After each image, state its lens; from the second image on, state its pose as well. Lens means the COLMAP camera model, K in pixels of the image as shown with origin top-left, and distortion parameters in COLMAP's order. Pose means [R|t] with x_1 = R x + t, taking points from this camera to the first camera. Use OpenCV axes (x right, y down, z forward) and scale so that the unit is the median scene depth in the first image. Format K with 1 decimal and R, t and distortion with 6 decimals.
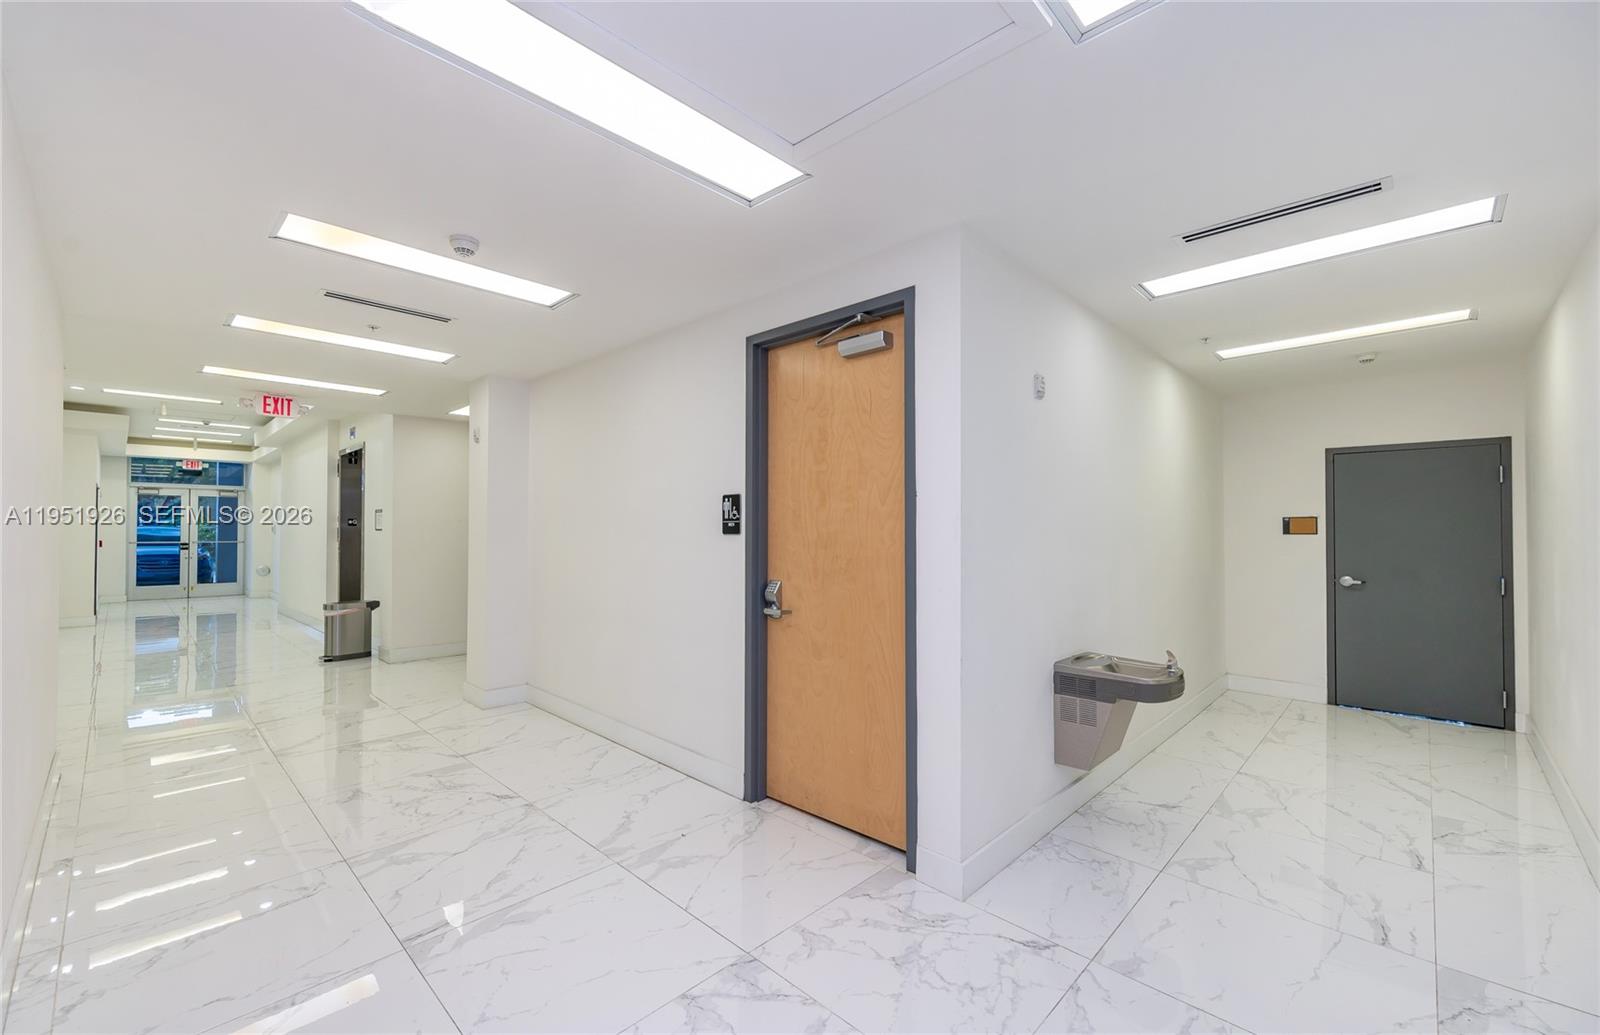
lens RADIAL K [[648.8, 0, 807.8], [0, 648.8, 519.1], [0, 0, 1]] dist [0.001421, 0.000076]
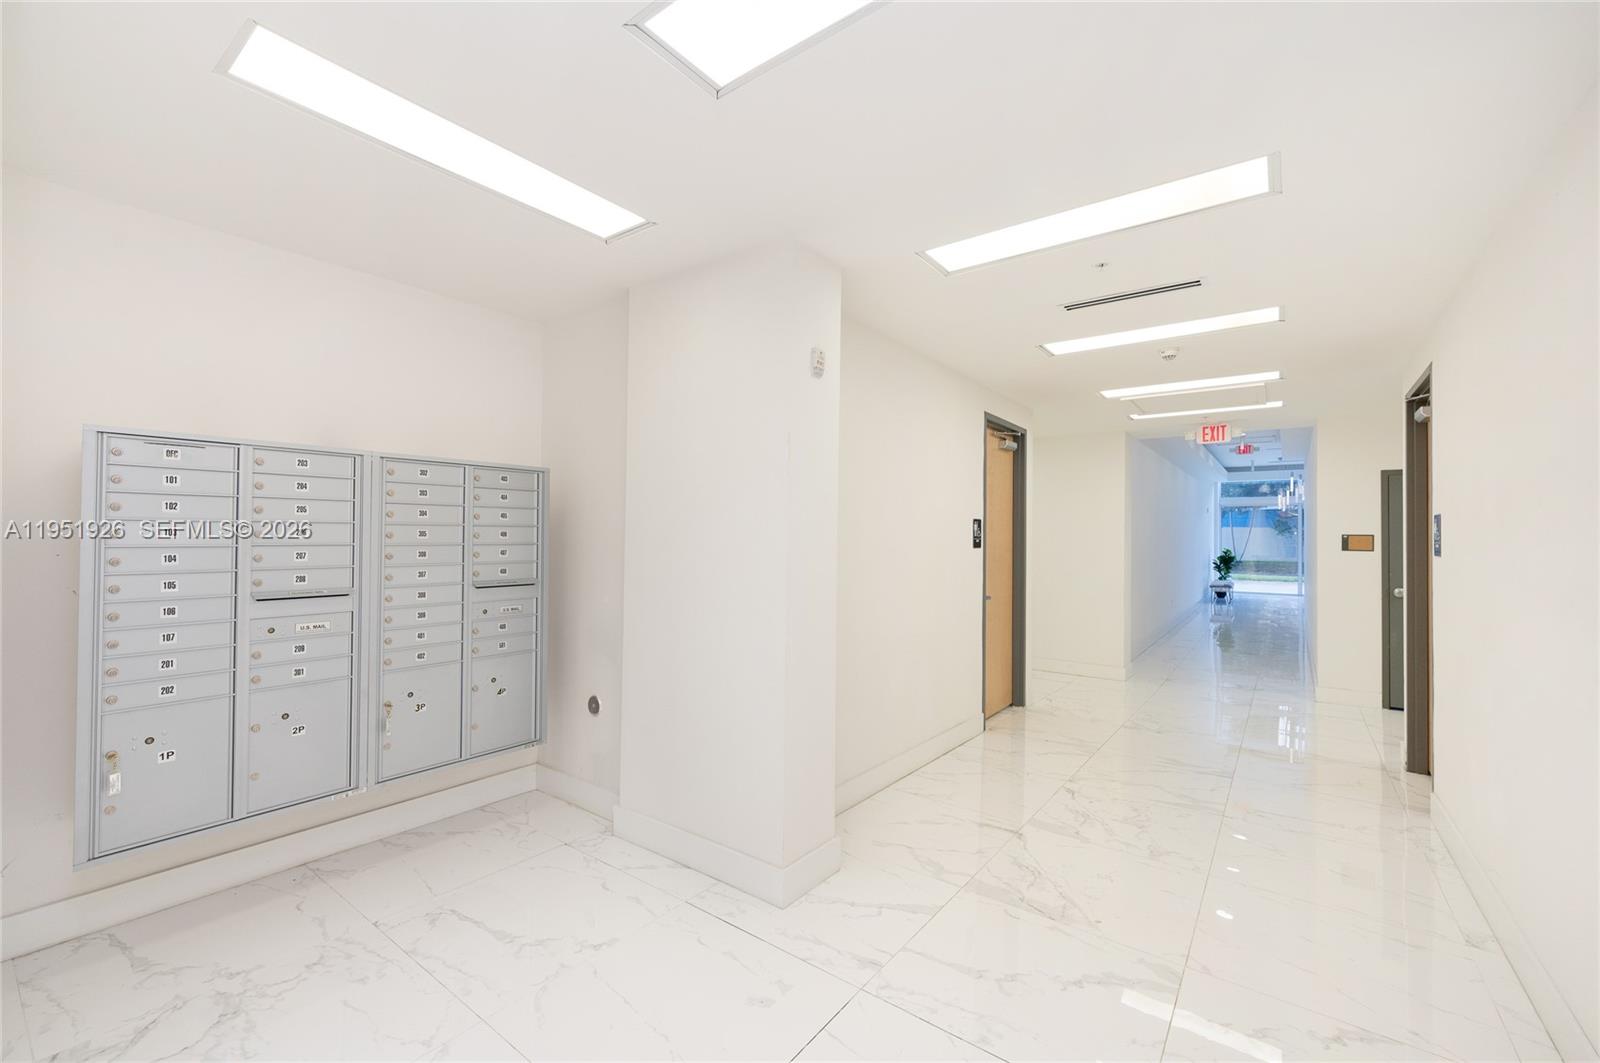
lens RADIAL K [[664.4, 0, 800.6], [0, 664.4, 521.4], [0, 0, 1]] dist [0.016673, 0.000445]
pose [[-0.107858, 0.015227, 0.994050, -1.497148], [-0.024233, 0.999545, -0.017940, 0.002003], [-0.993871, -0.026023, -0.107440, 1.533615]]
